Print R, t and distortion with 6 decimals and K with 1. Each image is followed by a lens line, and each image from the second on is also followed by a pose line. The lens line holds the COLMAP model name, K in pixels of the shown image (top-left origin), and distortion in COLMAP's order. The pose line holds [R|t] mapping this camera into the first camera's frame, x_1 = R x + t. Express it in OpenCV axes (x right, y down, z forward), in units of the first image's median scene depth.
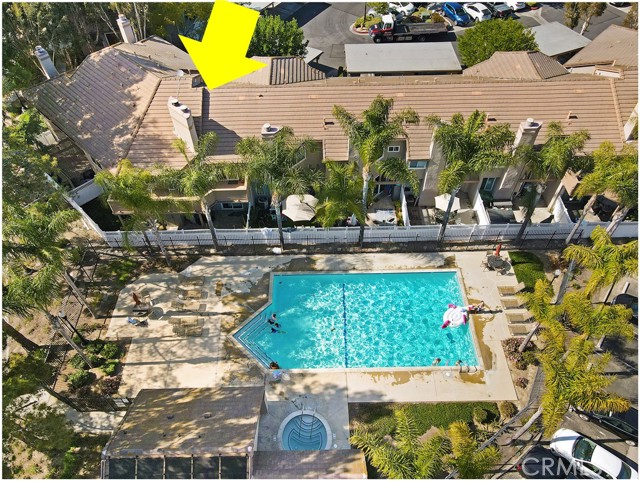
lens RADIAL K [[448.9, 0, 319.2], [0, 448.9, 241.2], [0, 0, 1]] dist [0.009054, 0.003082]
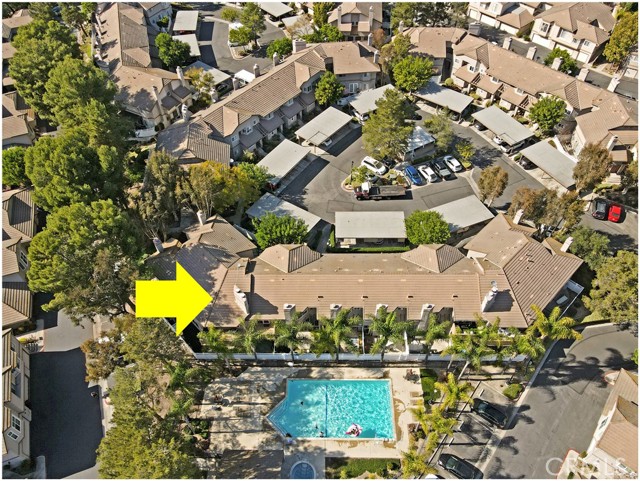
lens RADIAL K [[448.9, 0, 321.0], [0, 448.9, 239.9], [0, 0, 1]] dist [0.009054, 0.003082]
pose [[0.999705, 0.015291, -0.018871, 0.058430], [-0.015229, 0.999878, 0.003466, -0.529196], [0.018922, -0.003177, 0.999816, -0.859599]]
